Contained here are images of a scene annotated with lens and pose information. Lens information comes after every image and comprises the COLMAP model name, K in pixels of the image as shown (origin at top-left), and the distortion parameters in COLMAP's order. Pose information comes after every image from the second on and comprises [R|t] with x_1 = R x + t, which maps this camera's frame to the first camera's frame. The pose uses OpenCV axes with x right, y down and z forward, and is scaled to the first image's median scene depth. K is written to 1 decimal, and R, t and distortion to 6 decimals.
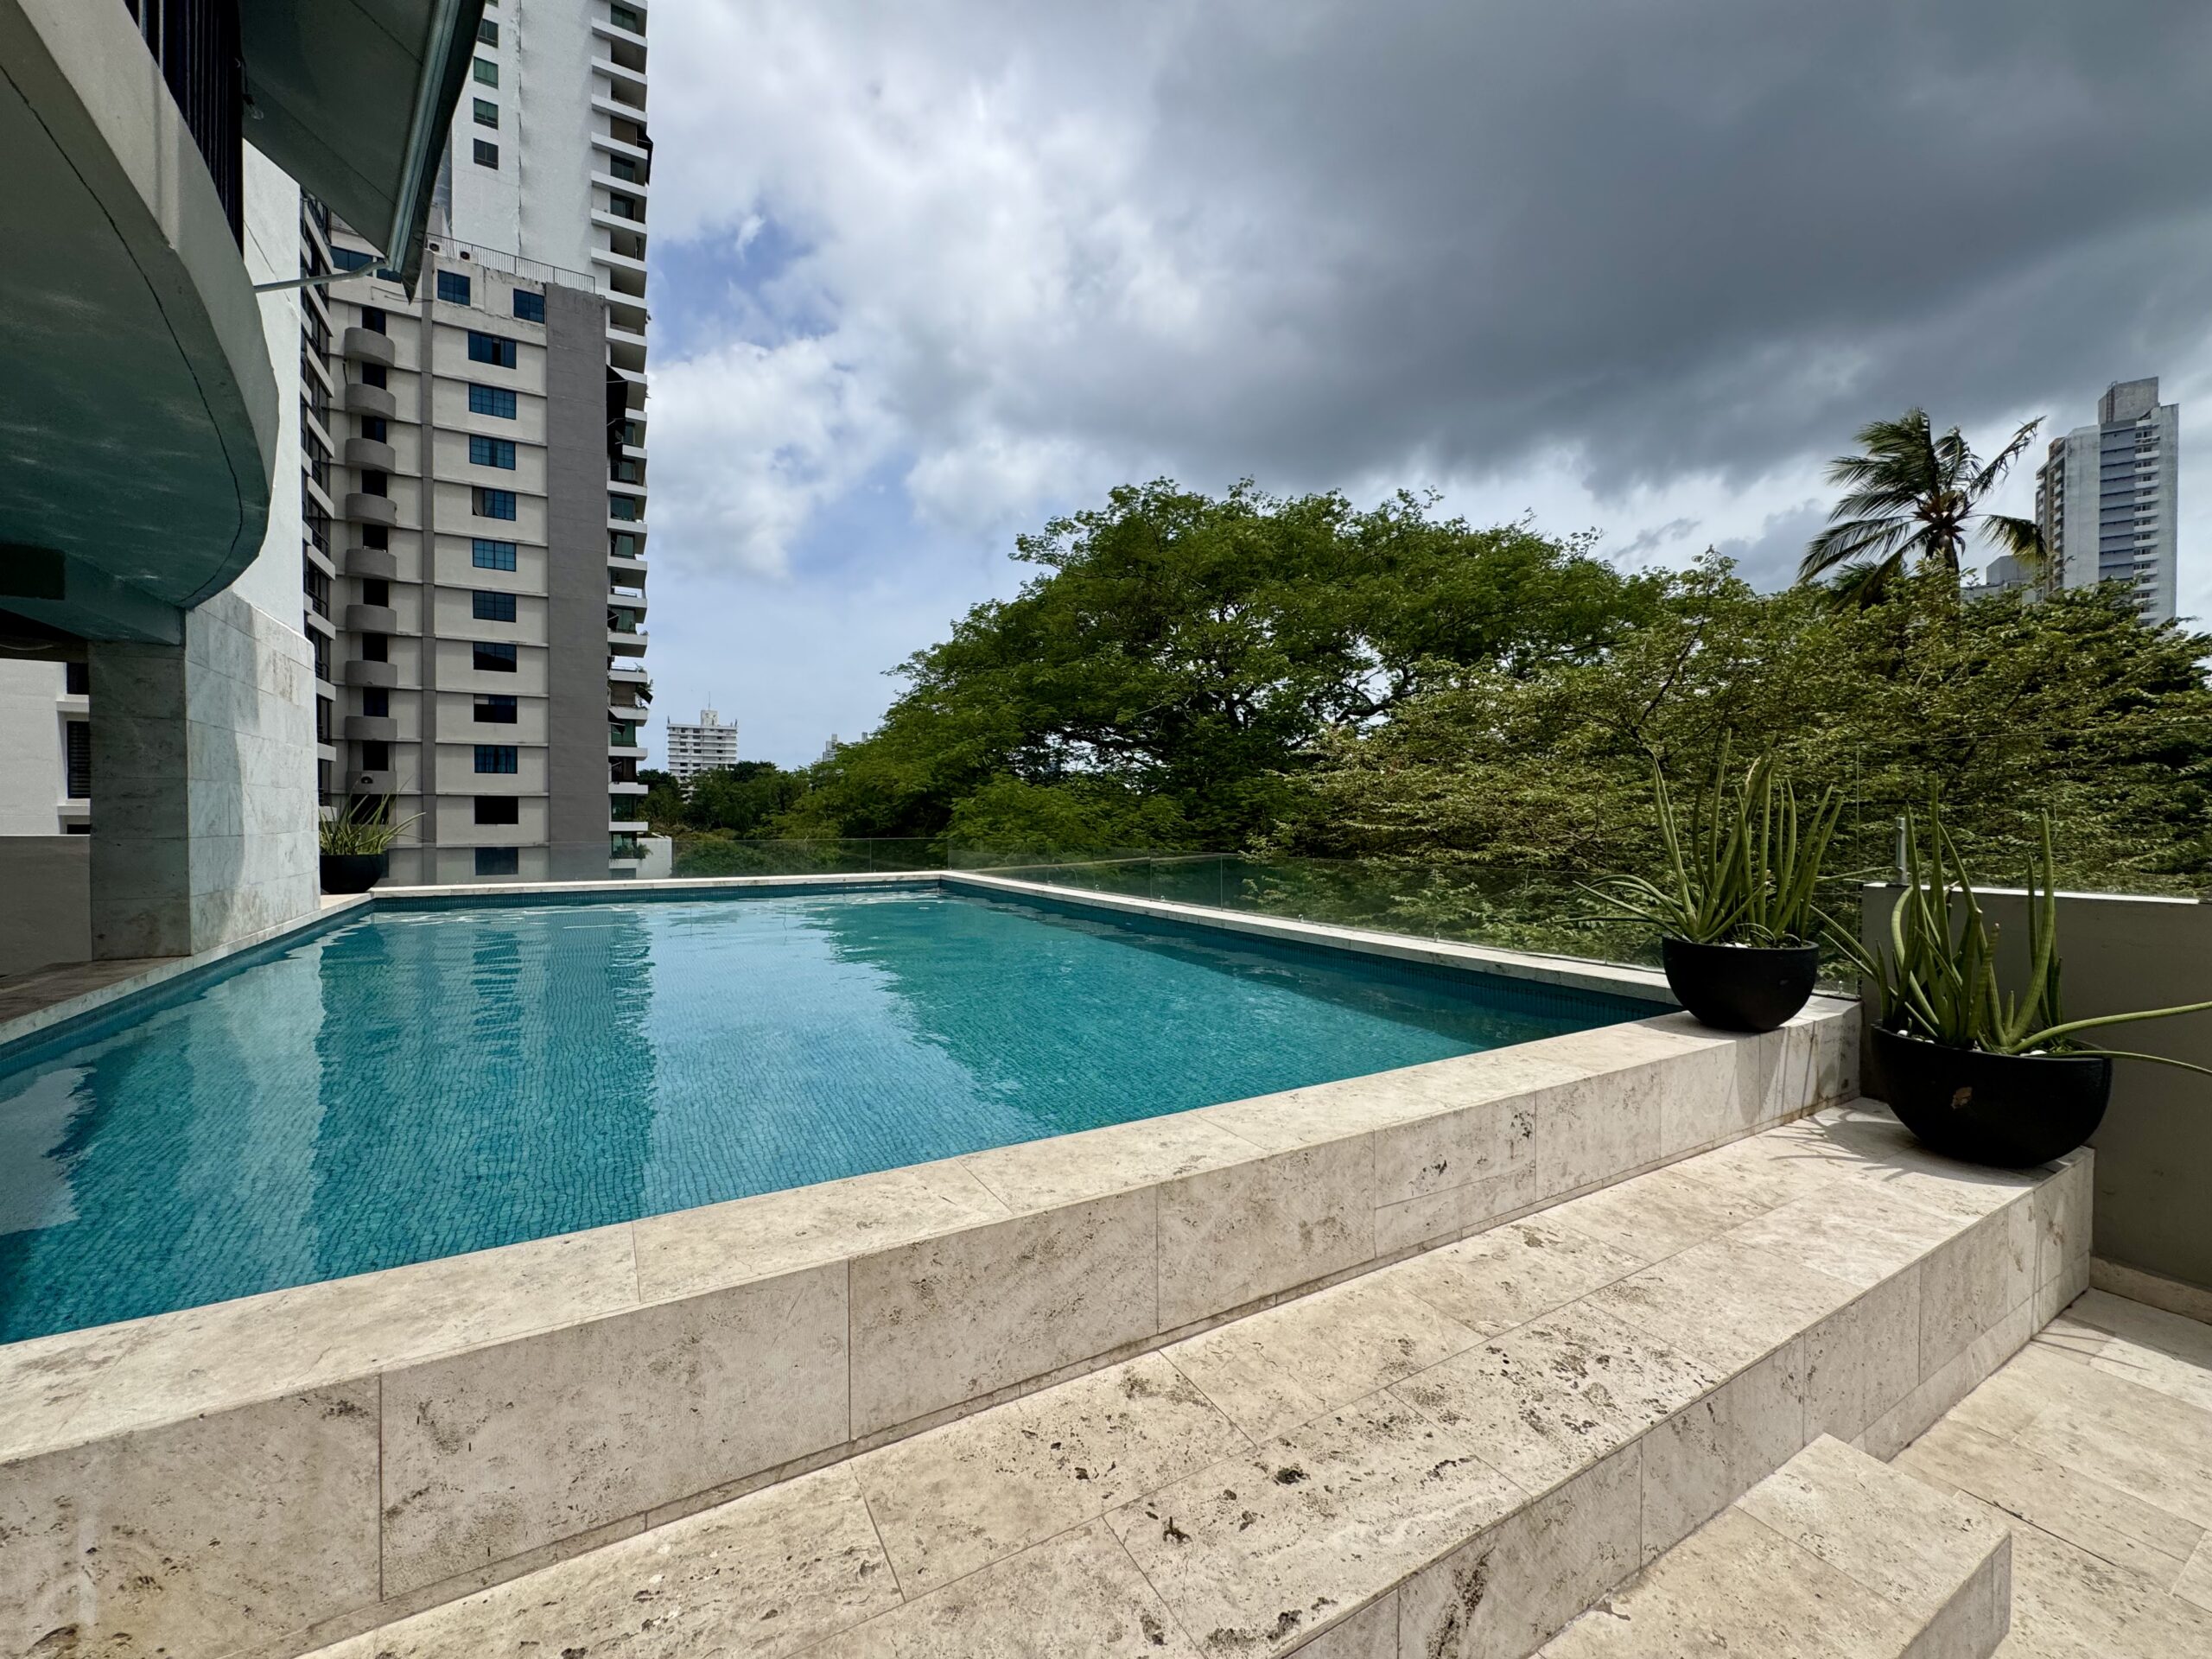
lens RADIAL K [[885.9, 0, 1106.0], [0, 885.9, 829.5], [0, 0, 1]] dist [0.000391, -0.003904]
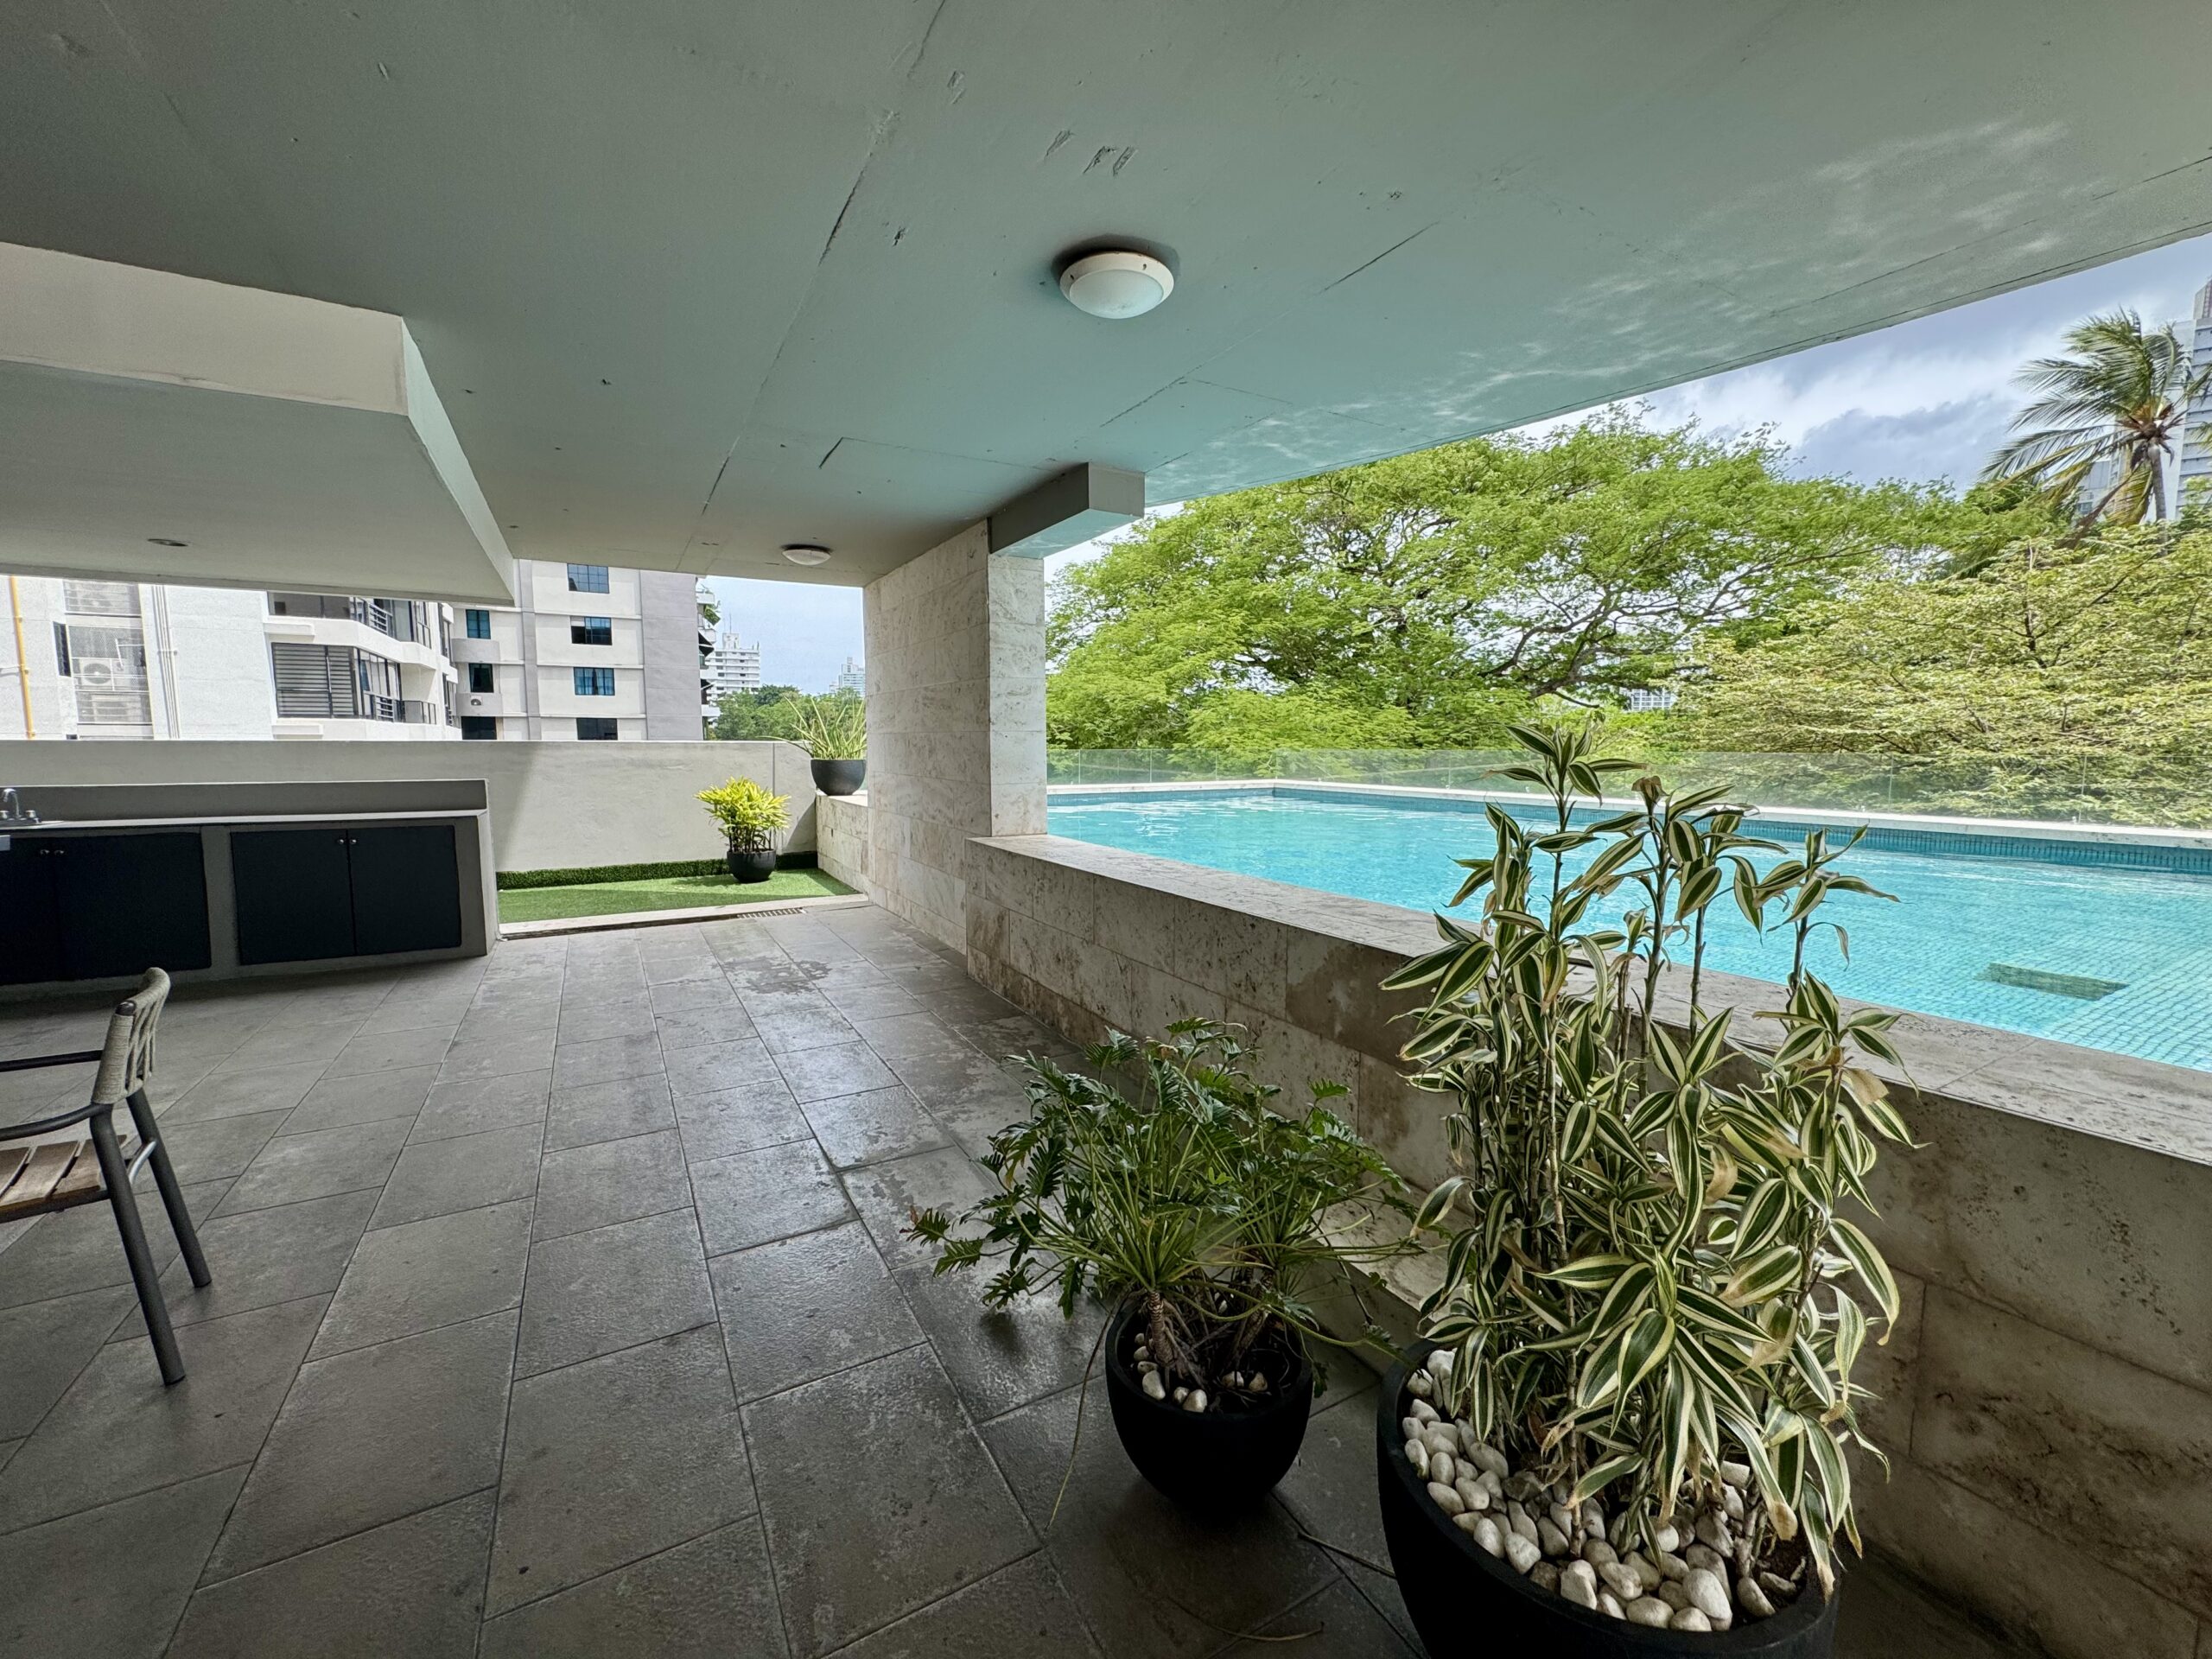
lens RADIAL K [[885.9, 0, 1106.0], [0, 885.9, 829.5], [0, 0, 1]] dist [0.000391, -0.003904]
pose [[0.999784, 0.000116, -0.020783, -0.175894], [0.001664, 0.996328, 0.085600, 0.009125], [0.020716, -0.085616, 0.996113, -0.036934]]
